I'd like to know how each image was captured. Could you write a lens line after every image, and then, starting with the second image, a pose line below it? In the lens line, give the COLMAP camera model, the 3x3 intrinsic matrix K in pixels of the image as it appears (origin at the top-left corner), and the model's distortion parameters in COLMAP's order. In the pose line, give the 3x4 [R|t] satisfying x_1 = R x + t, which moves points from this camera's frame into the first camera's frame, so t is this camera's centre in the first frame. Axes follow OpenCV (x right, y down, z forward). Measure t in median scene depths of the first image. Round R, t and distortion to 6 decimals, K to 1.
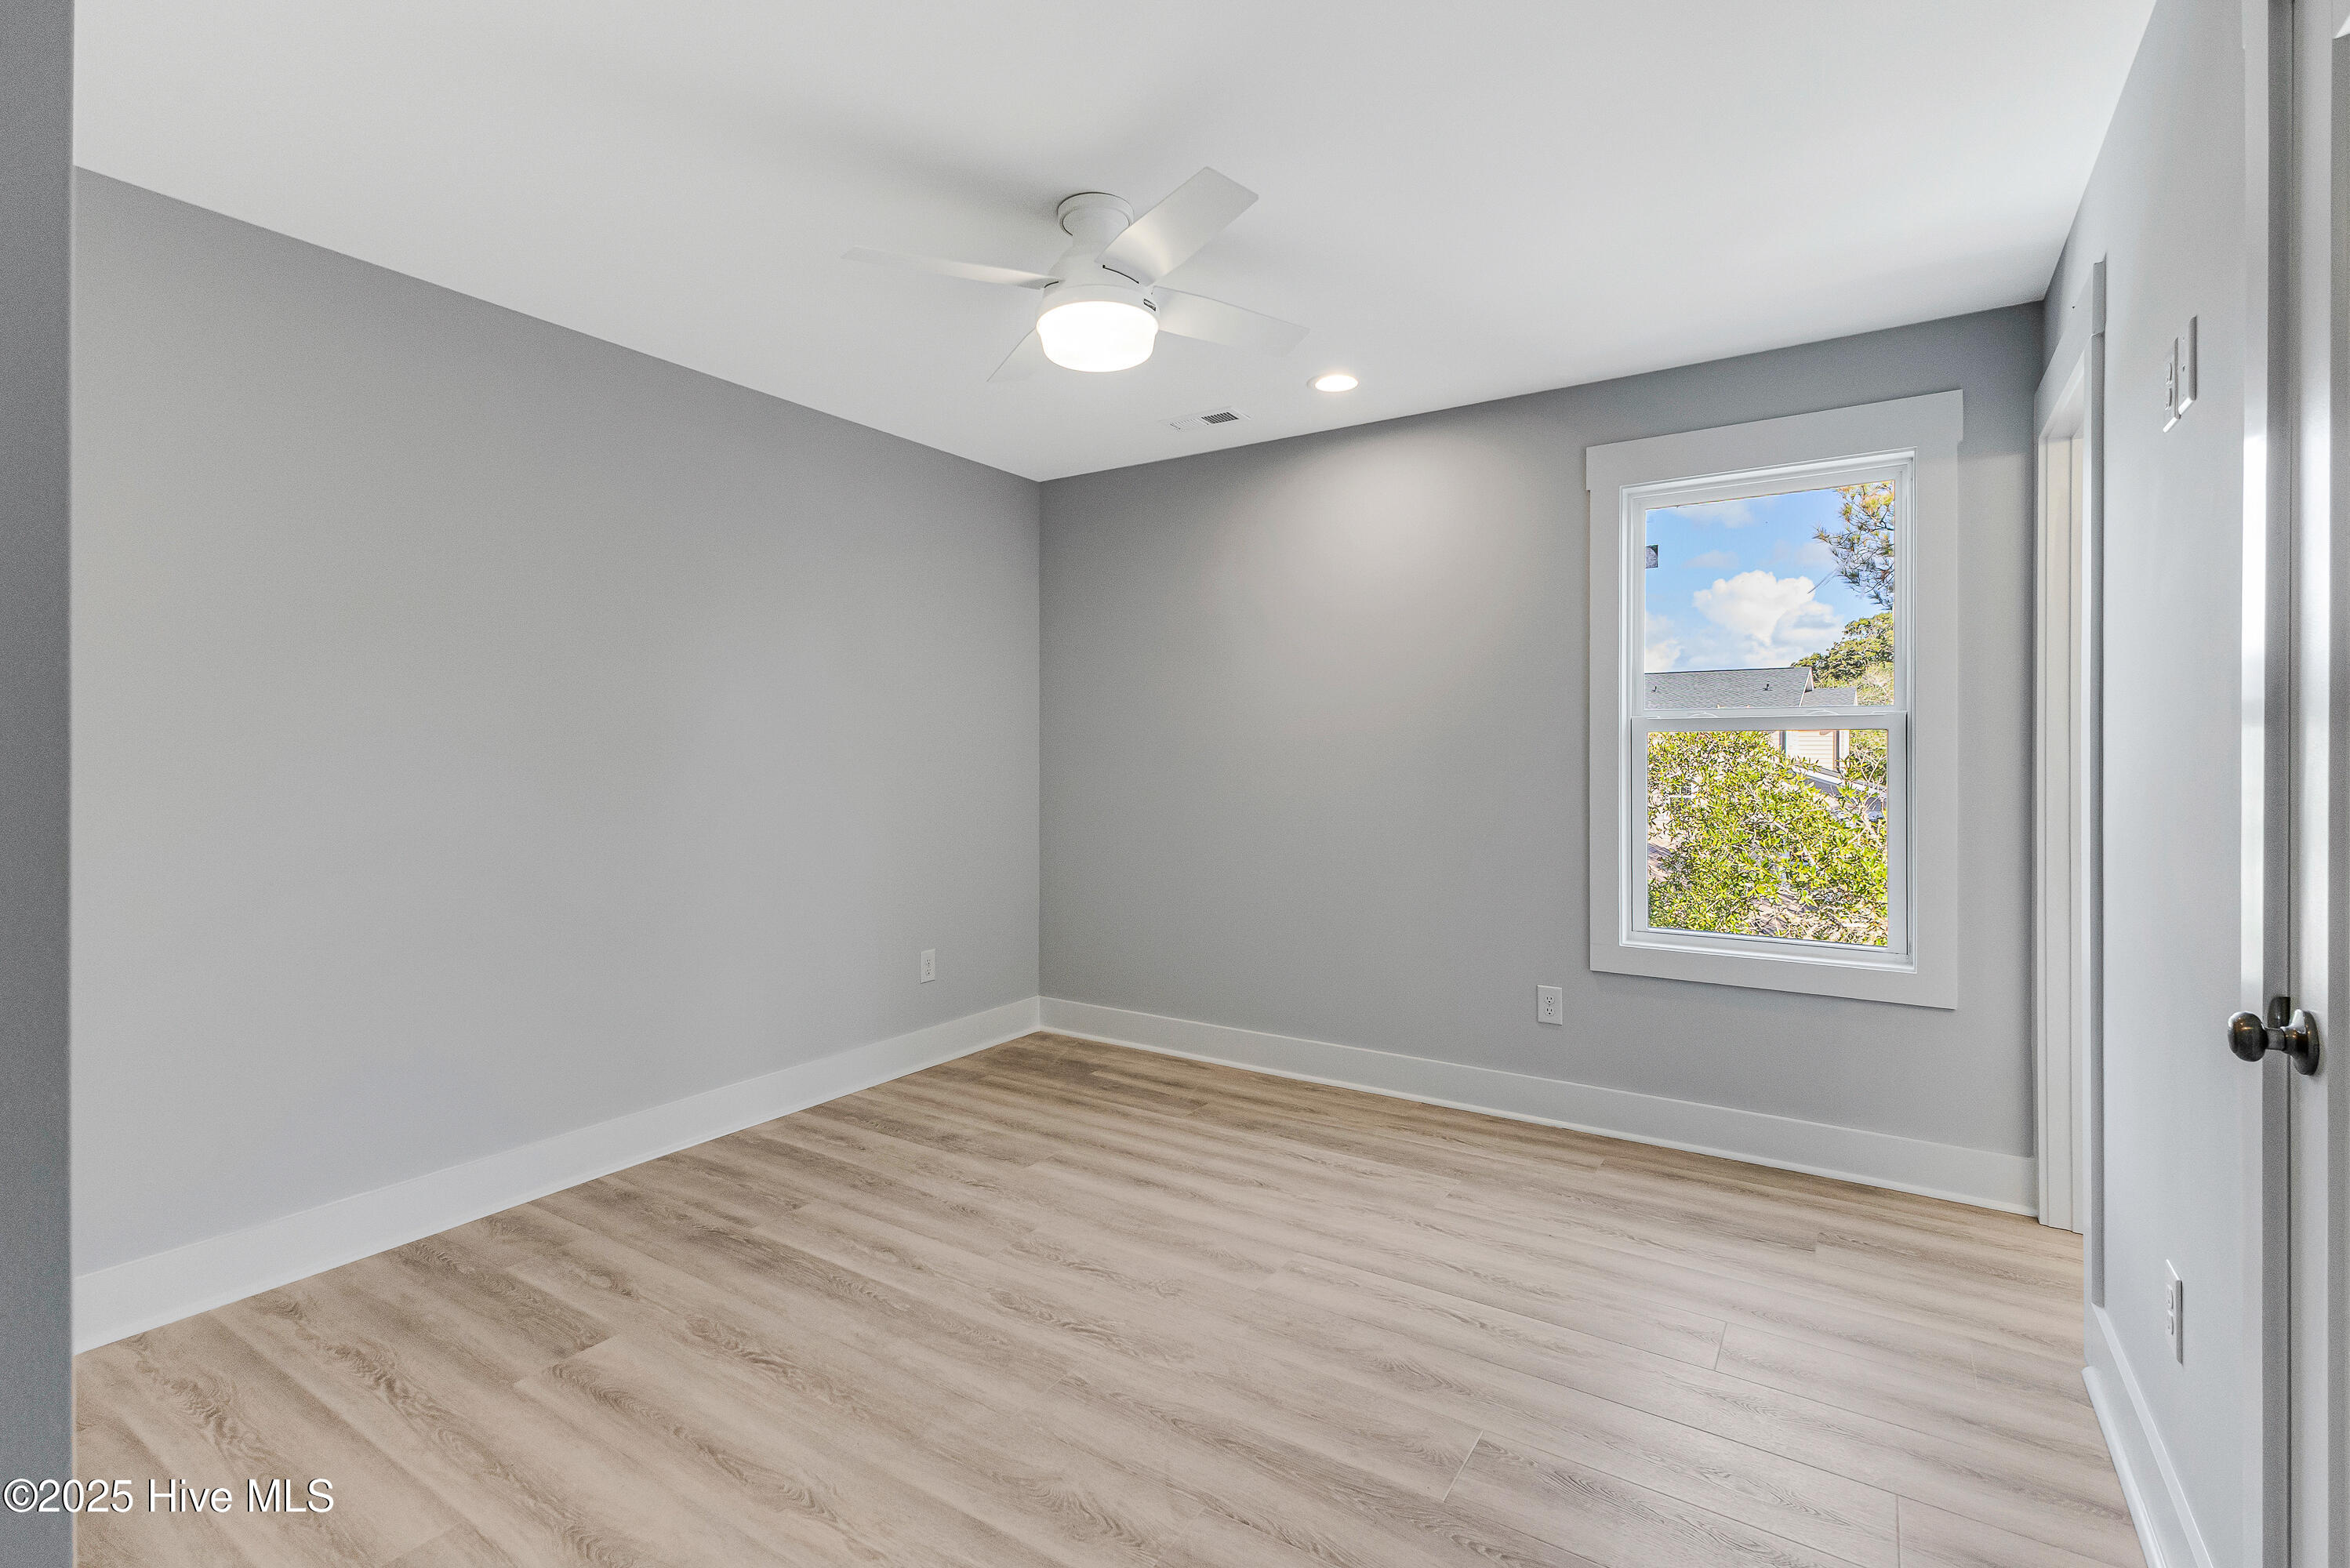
lens RADIAL K [[1039.2, 0, 1176.2], [0, 1039.2, 769.8], [0, 0, 1]] dist [0.006100, 0.000775]
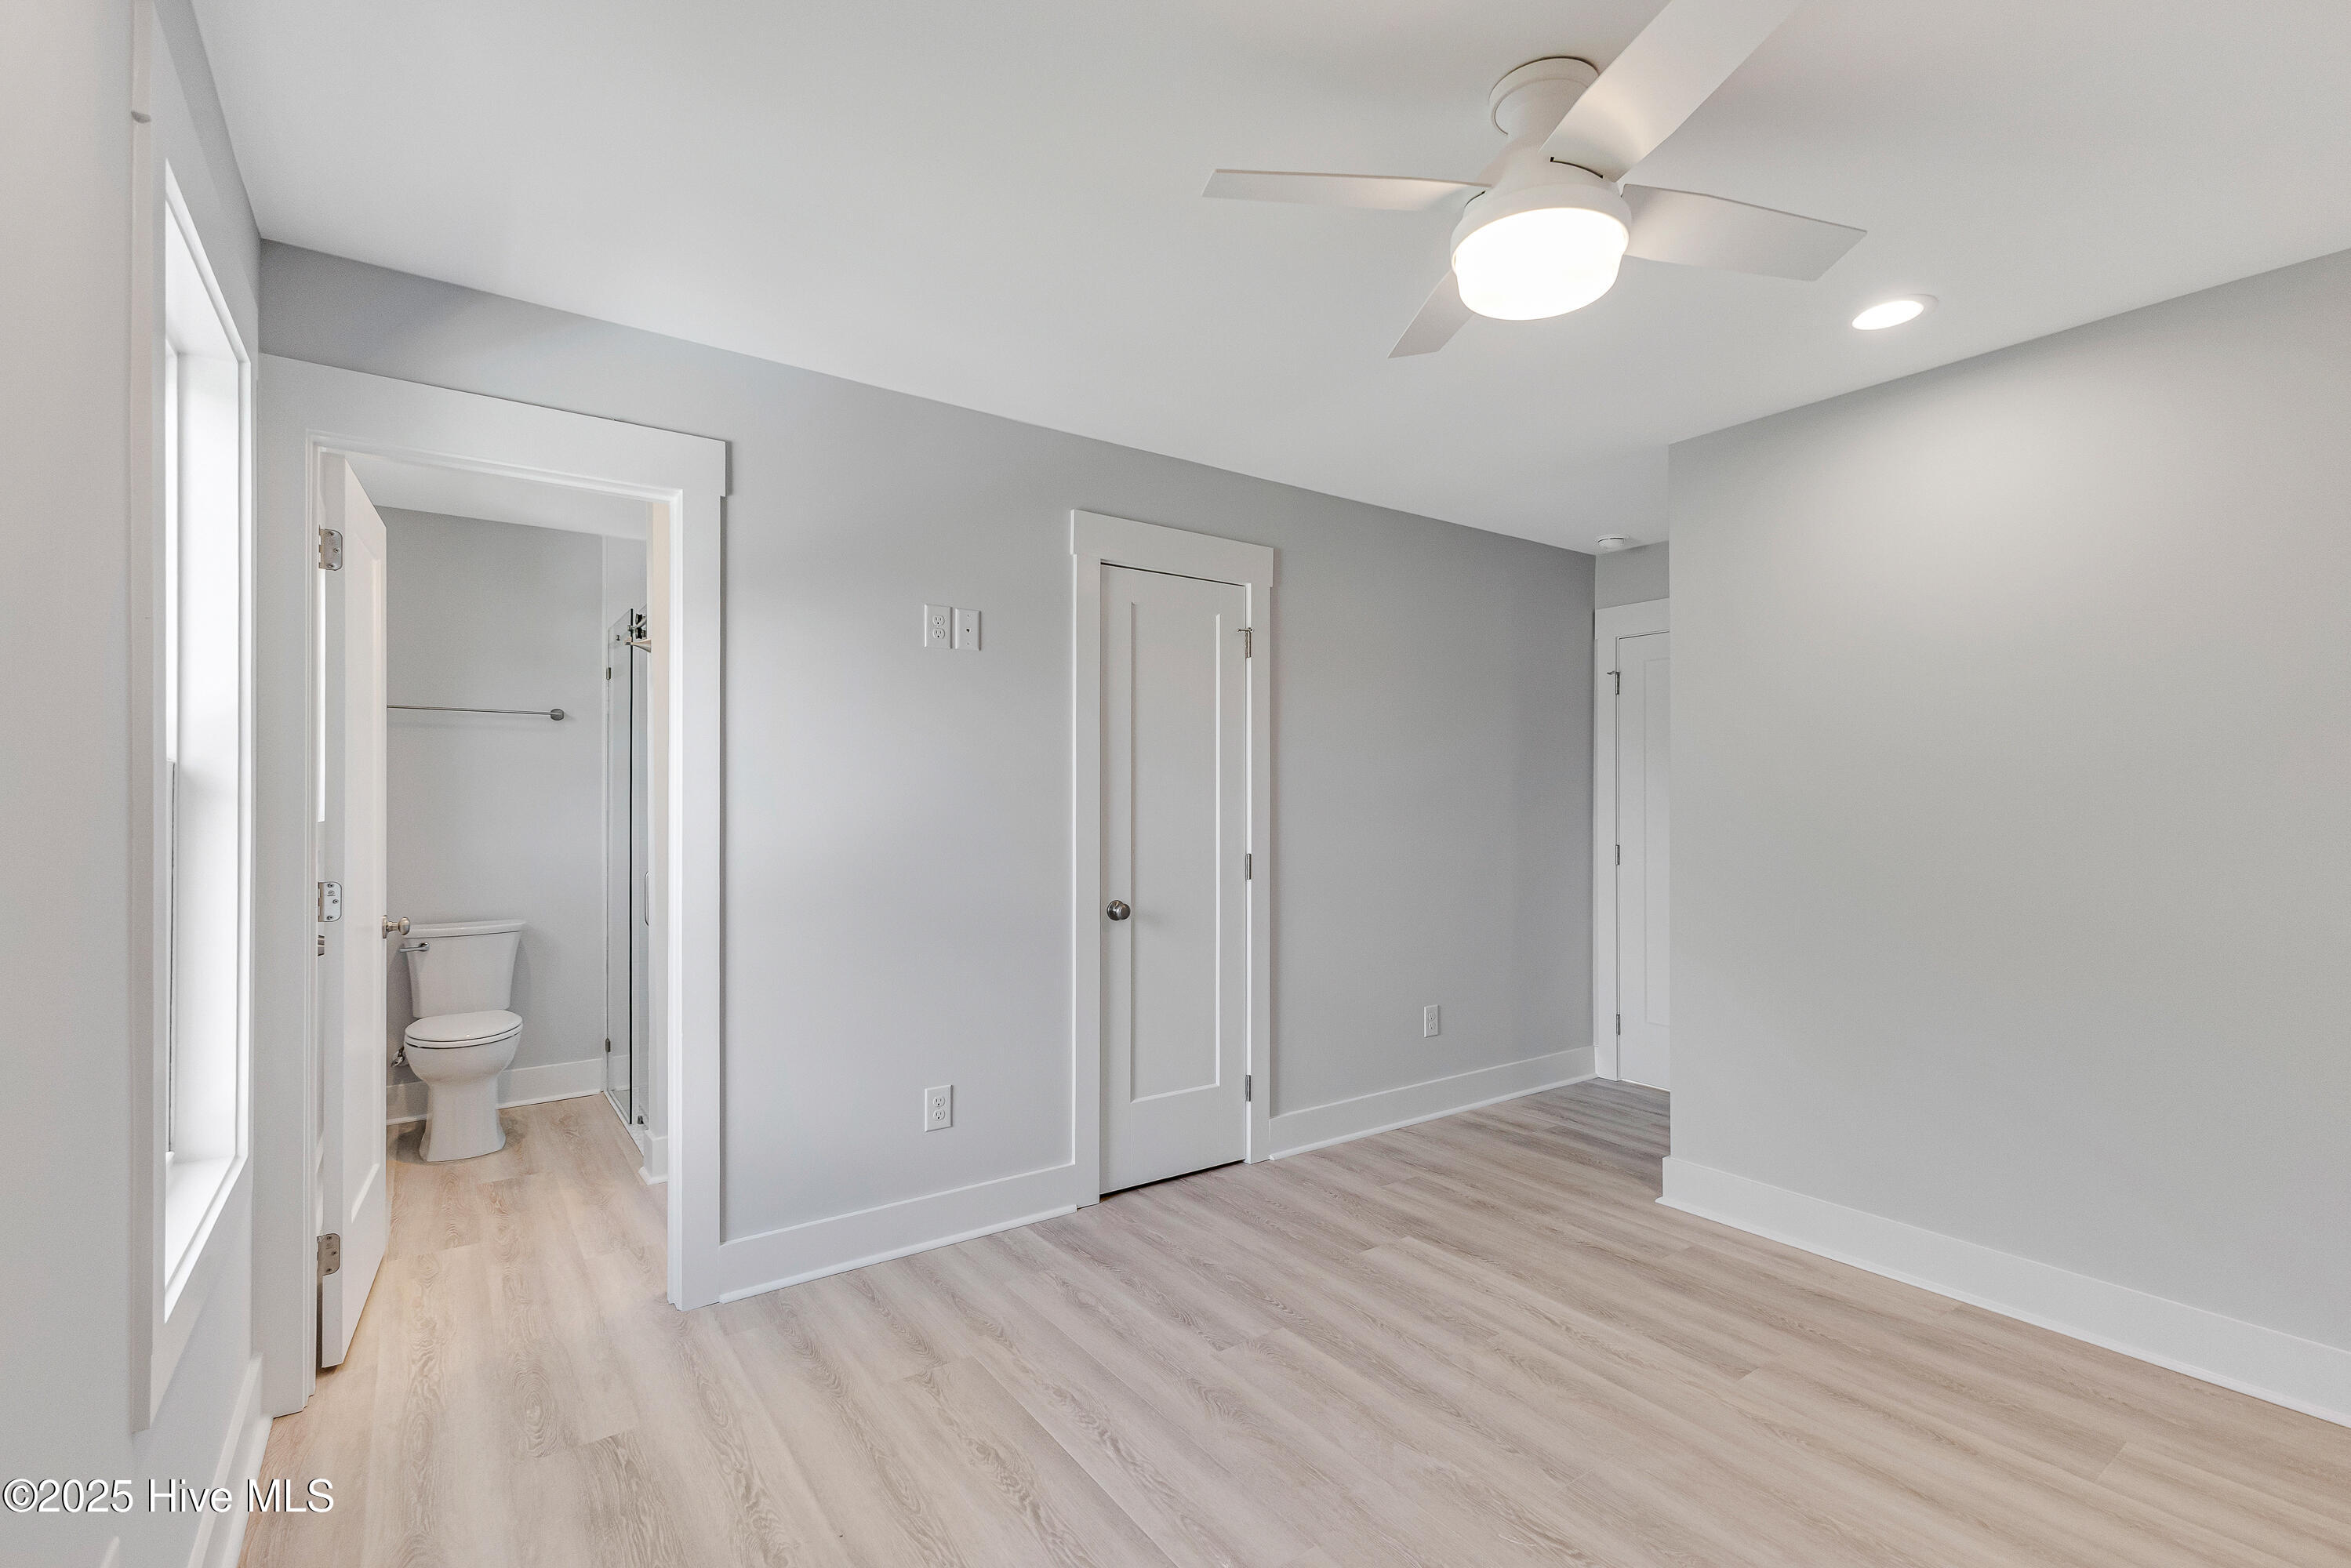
lens RADIAL K [[1039.6, 0, 1190.7], [0, 1039.6, 791.0], [0, 0, 1]] dist [0.006100, 0.000775]
pose [[-0.933231, 0.001426, 0.359273, -0.134165], [0.002848, 0.999990, 0.003429, -0.056421], [-0.359264, 0.004223, -0.933226, 2.097512]]
